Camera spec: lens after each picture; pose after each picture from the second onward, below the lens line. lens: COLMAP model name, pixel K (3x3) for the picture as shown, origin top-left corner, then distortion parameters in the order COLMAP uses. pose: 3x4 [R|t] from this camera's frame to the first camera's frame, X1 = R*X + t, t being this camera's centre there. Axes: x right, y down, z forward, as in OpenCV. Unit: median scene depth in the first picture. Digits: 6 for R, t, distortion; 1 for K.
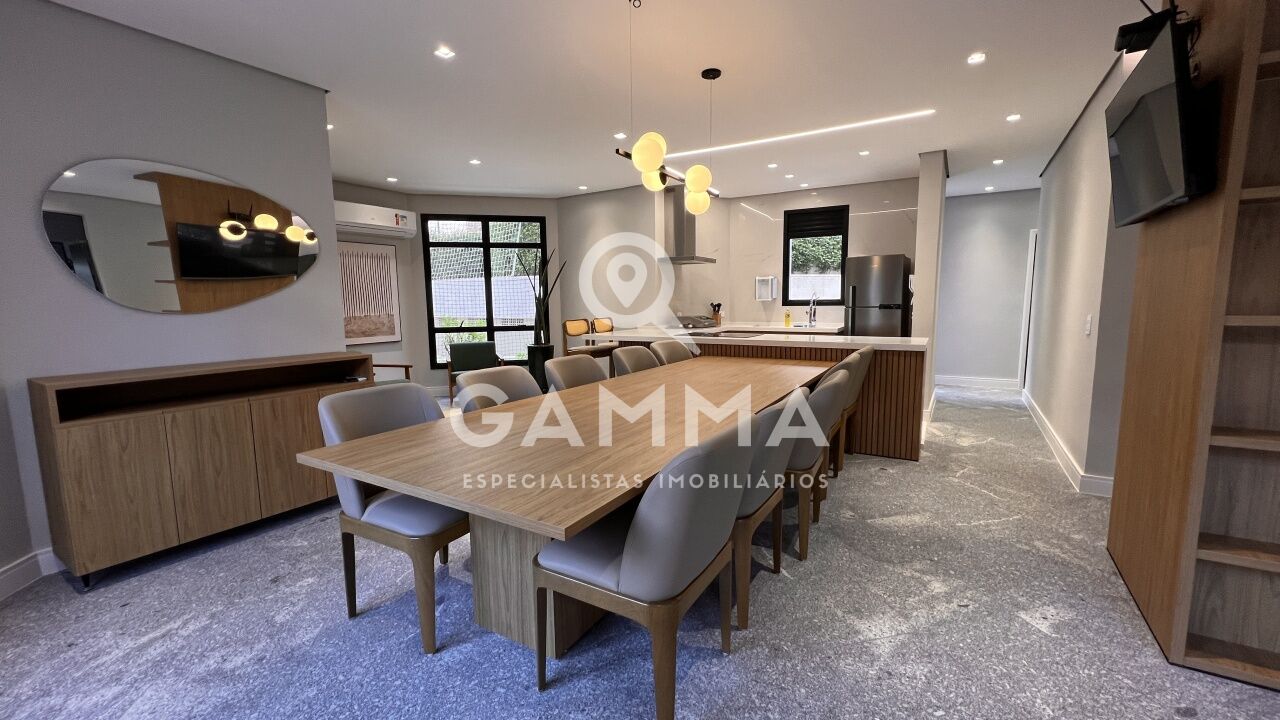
lens RADIAL K [[506.8, 0, 641.8], [0, 506.8, 360.9], [0, 0, 1]] dist [-0.002794, 0.001574]
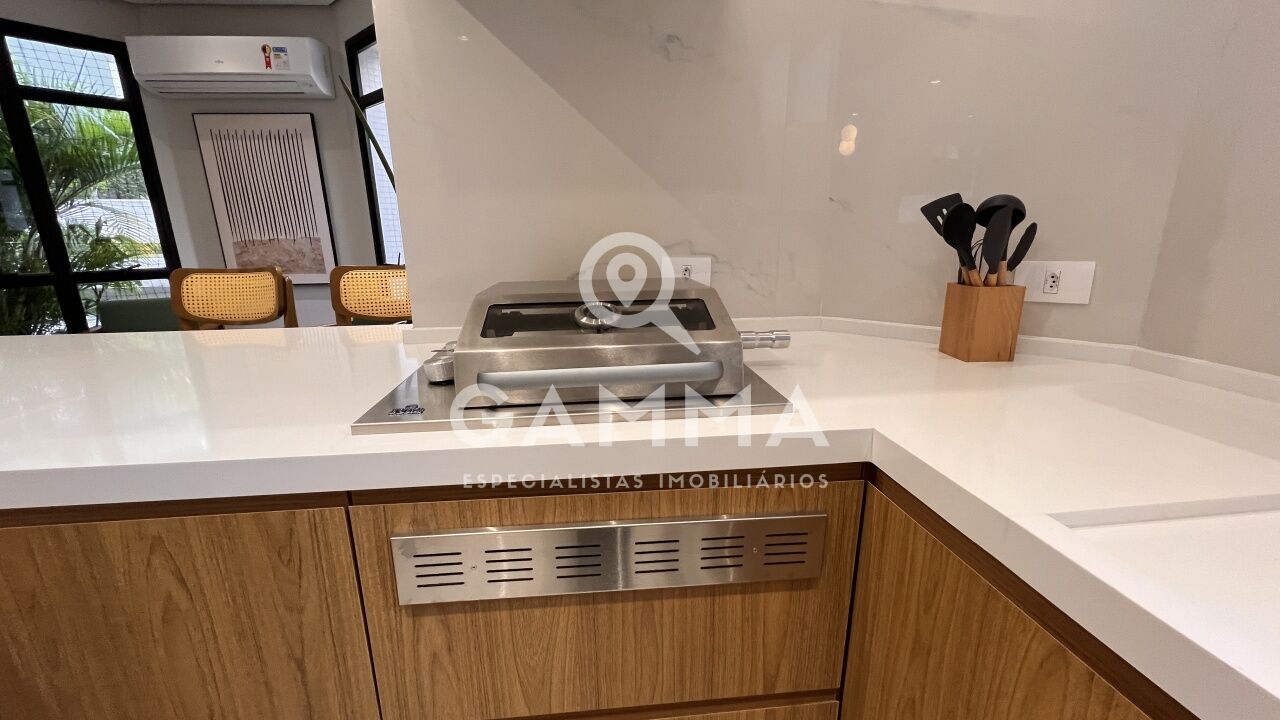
lens RADIAL K [[506.8, 0, 640.8], [0, 506.8, 360.6], [0, 0, 1]] dist [-0.002794, 0.001574]
pose [[0.600187, 0.206238, -0.772814, 0.213480], [-0.089484, 0.977434, 0.191349, -0.093646], [0.794838, -0.045691, 0.605099, 0.886677]]
